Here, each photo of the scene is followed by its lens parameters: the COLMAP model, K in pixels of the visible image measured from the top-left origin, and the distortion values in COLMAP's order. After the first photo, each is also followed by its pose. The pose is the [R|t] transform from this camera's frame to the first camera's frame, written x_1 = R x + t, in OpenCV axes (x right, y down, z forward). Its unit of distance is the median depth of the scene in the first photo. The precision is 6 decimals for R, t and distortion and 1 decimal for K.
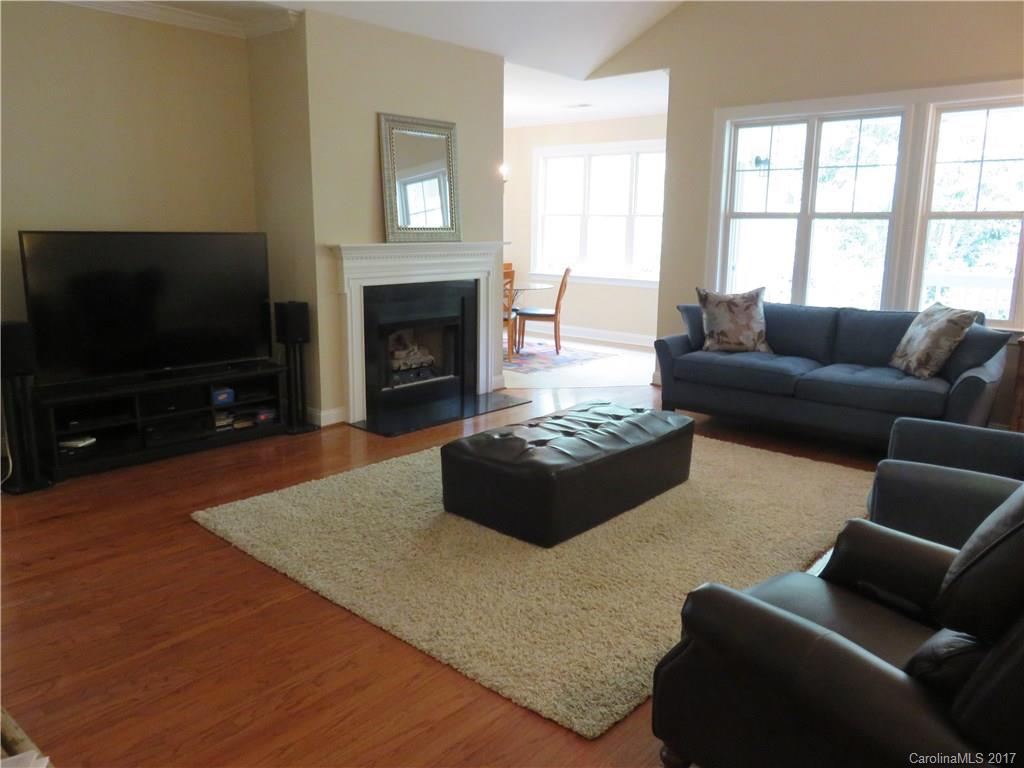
lens RADIAL K [[767.3, 0, 511.1], [0, 767.3, 383.7], [0, 0, 1]] dist [-0.019647, 0.023235]
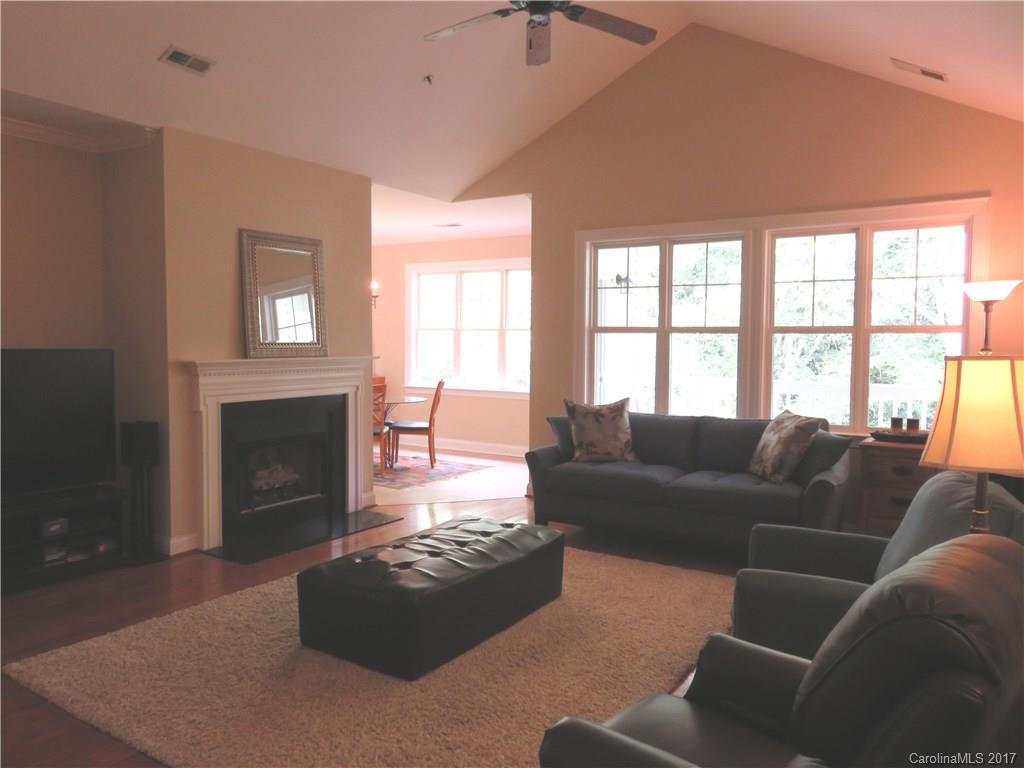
lens RADIAL K [[763.6, 0, 512.0], [0, 763.6, 384.0], [0, 0, 1]] dist [-0.013089, 0.002747]
pose [[0.988560, -0.011351, 0.150399, 0.023041], [0.032577, 0.989695, -0.139435, -0.007201], [-0.147267, 0.142739, 0.978743, 0.014728]]
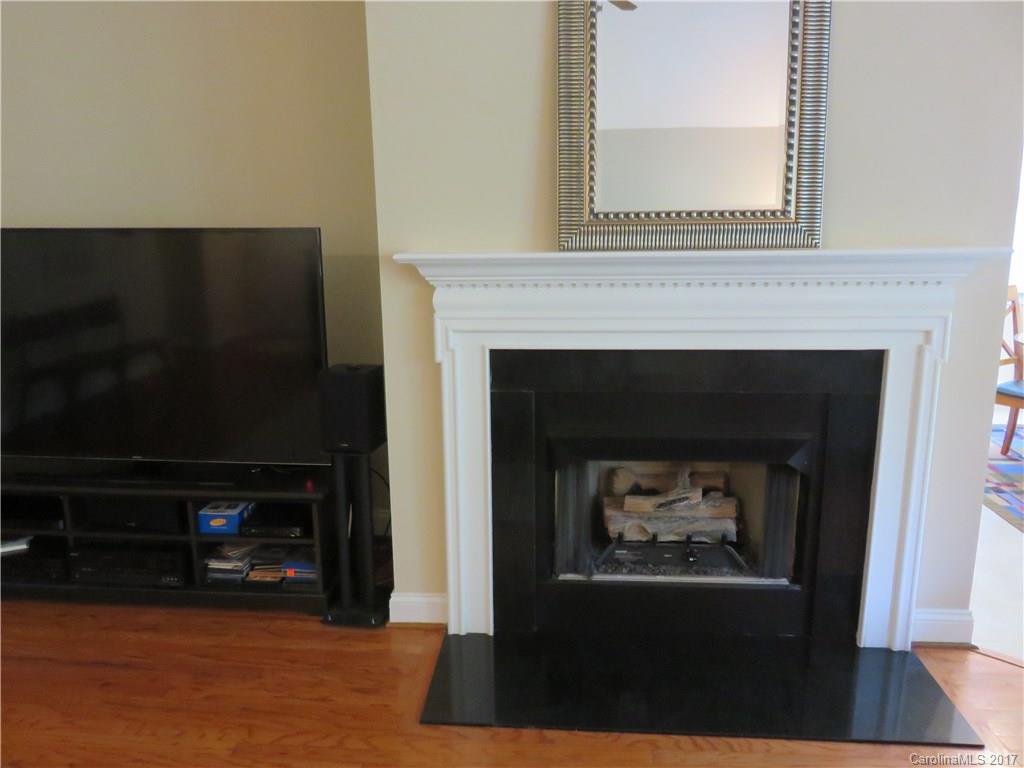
lens RADIAL K [[767.3, 0, 511.1], [0, 767.3, 383.7], [0, 0, 1]] dist [-0.019647, 0.023235]
pose [[0.590058, 0.154372, -0.792465, 0.164327], [-0.142814, 0.986029, 0.085741, -0.147782], [0.794629, 0.062583, 0.603860, 0.751521]]
